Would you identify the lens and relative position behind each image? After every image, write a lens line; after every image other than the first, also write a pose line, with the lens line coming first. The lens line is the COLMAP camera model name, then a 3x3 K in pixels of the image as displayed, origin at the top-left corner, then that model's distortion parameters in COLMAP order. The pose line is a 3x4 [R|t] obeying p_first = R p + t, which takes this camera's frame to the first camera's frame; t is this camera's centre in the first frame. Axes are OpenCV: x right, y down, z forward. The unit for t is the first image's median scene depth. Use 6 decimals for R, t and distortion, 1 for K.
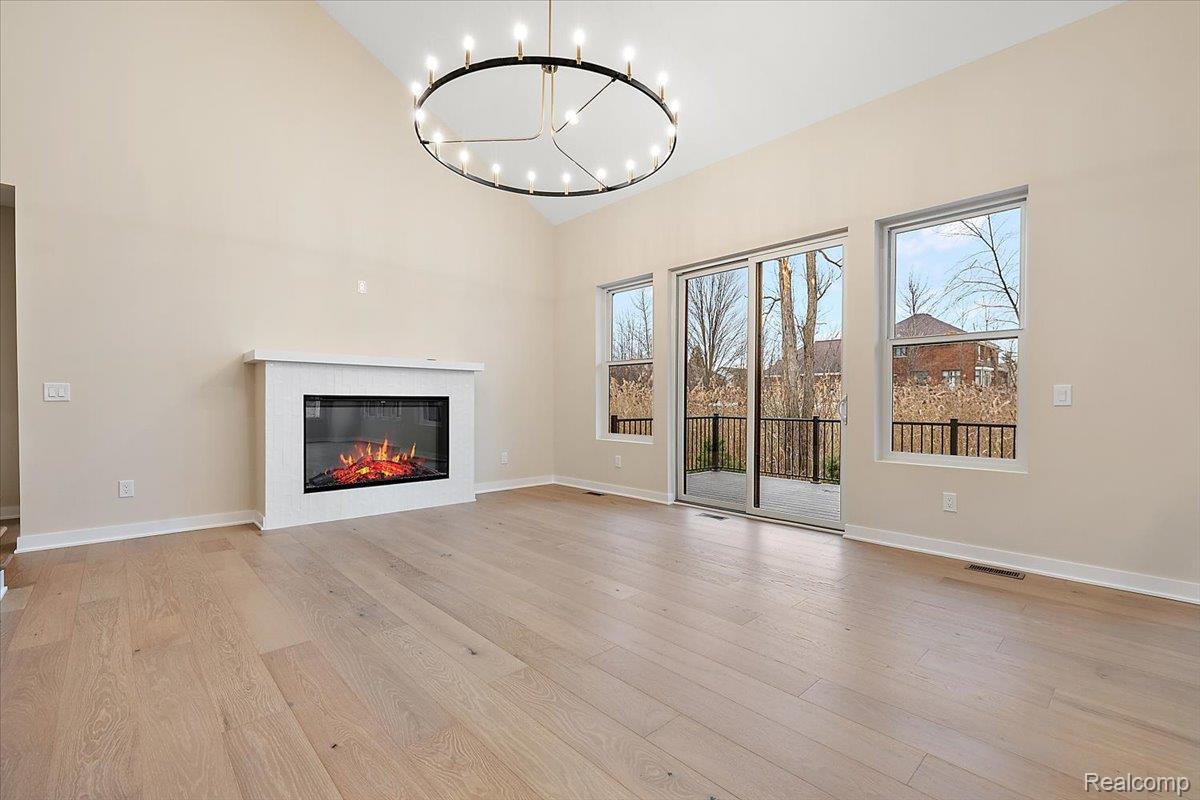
lens RADIAL K [[531.7, 0, 593.9], [0, 531.7, 404.1], [0, 0, 1]] dist [-0.000250, -0.000258]
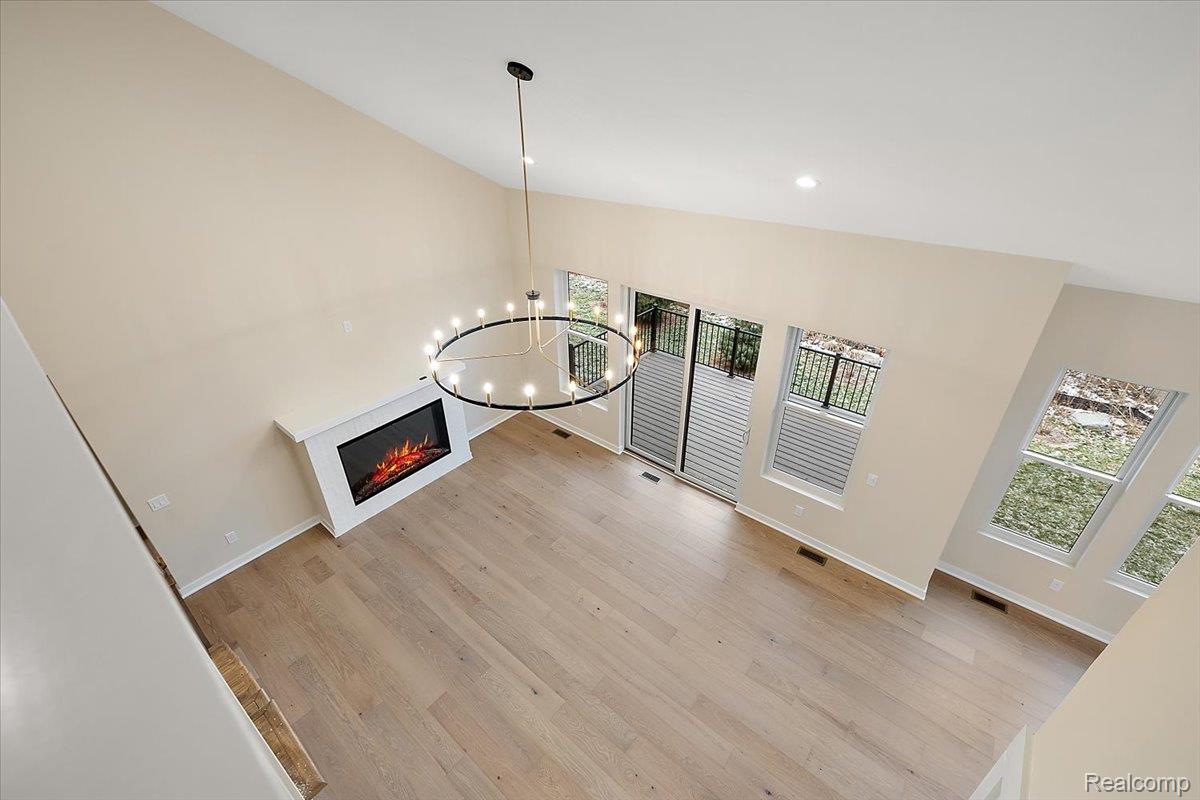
lens RADIAL K [[531.7, 0, 593.8], [0, 531.7, 393.9], [0, 0, 1]] dist [-0.000250, -0.000258]
pose [[0.991701, -0.075862, 0.103800, -0.089571], [0.013844, 0.865676, 0.500413, -1.034299], [-0.127819, -0.494823, 0.859542, -0.133613]]
